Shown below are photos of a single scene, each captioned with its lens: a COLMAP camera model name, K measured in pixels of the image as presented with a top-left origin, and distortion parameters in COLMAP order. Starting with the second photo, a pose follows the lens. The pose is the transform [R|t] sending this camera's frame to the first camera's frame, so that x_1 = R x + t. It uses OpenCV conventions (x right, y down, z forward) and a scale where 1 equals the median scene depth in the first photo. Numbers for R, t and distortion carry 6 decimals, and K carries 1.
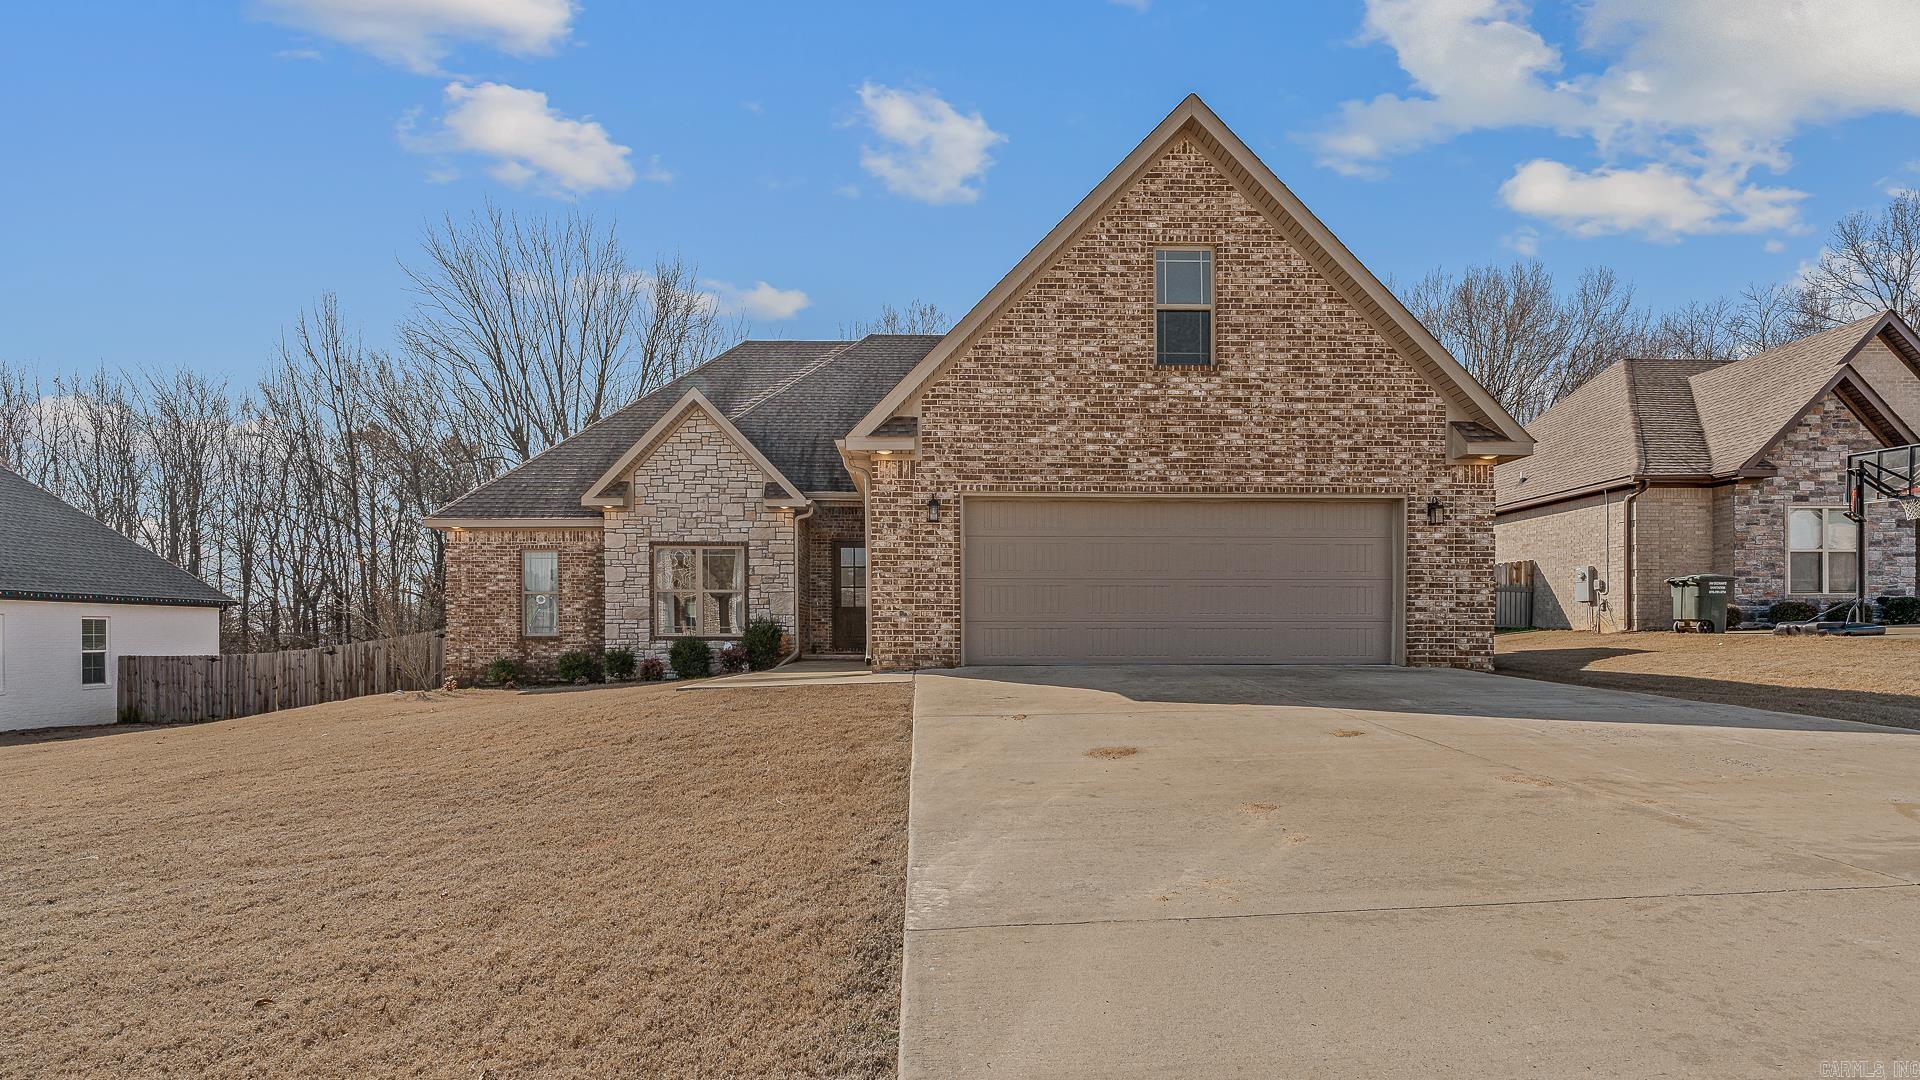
lens RADIAL K [[880.4, 0, 986.1], [0, 880.4, 613.8], [0, 0, 1]] dist [0.000627, 0.000904]
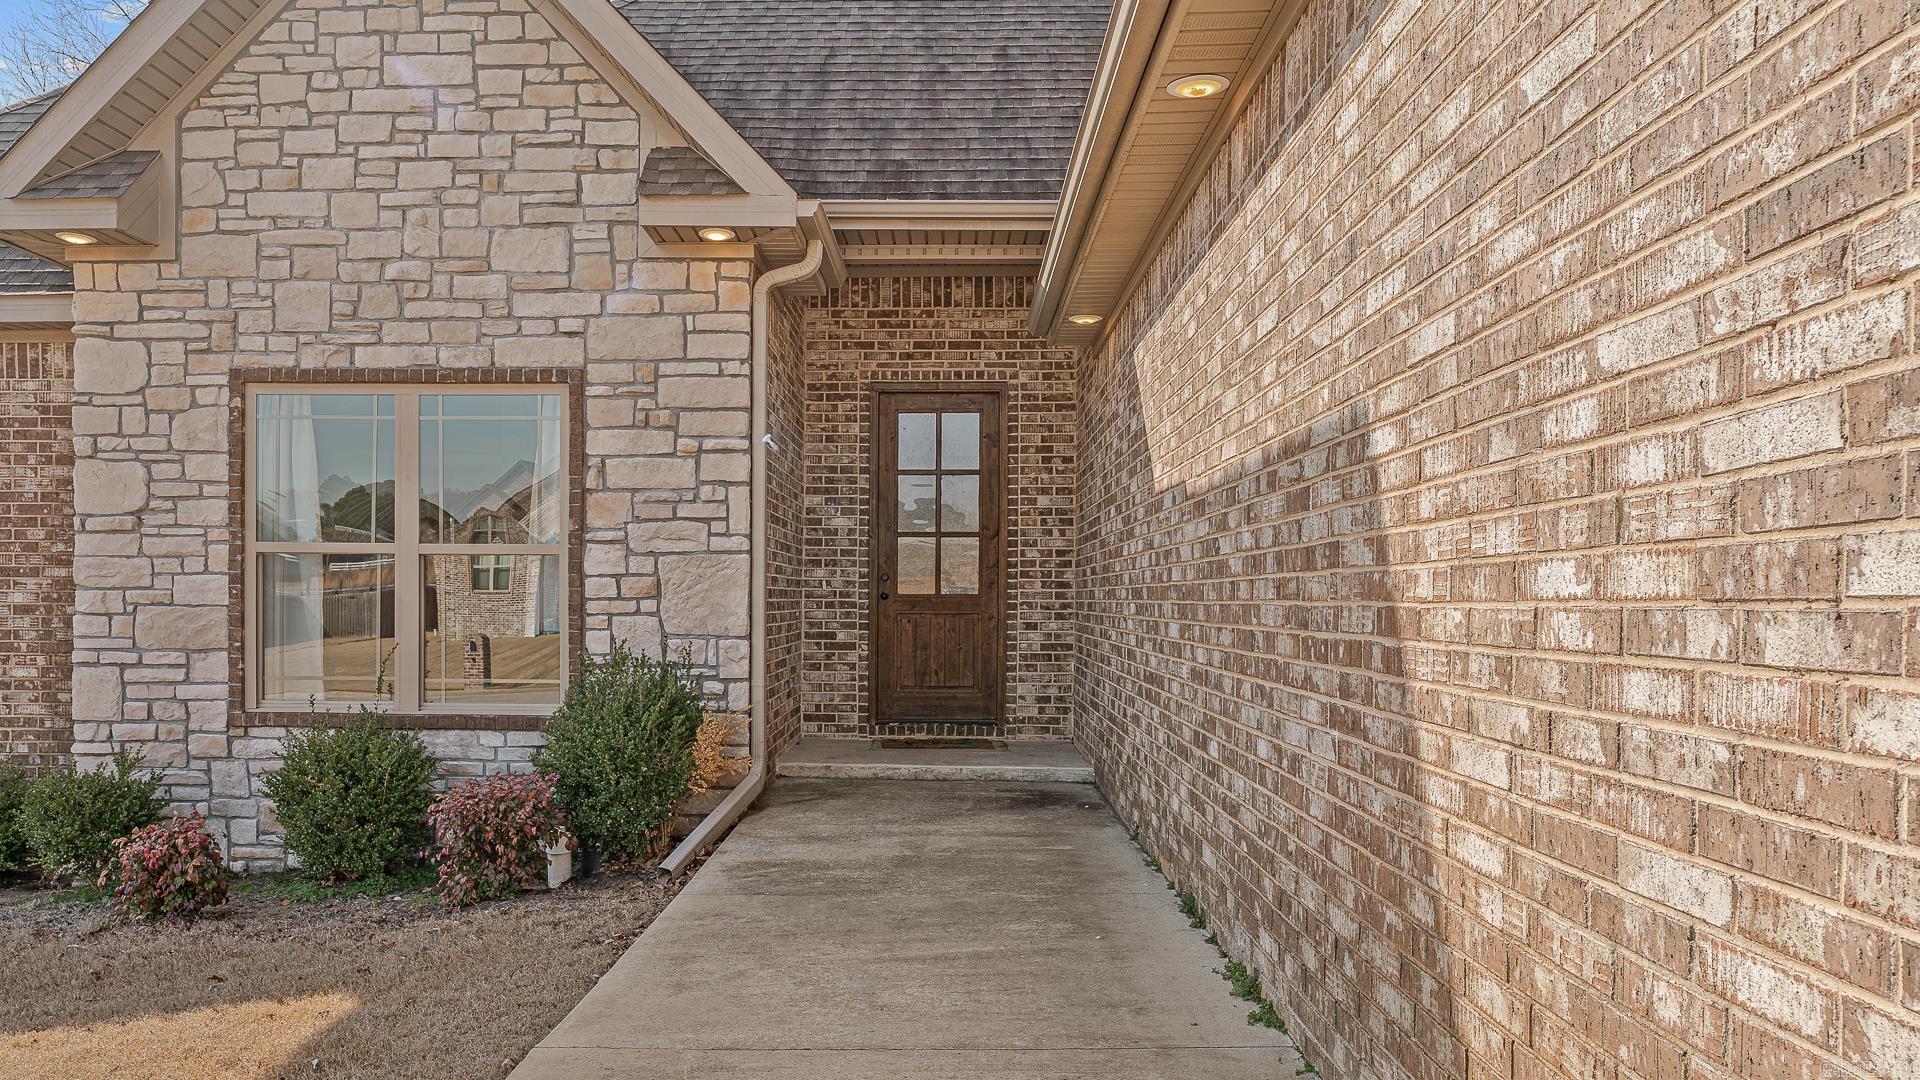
lens RADIAL K [[1285.3, 0, 956.1], [0, 1285.3, 547.4], [0, 0, 1]] dist [0.003699, 0.001614]
pose [[0.998046, 0.002226, -0.062447, -0.132207], [-0.003357, 0.999832, -0.018007, -0.019922], [0.062396, 0.018182, 0.997886, 0.617904]]
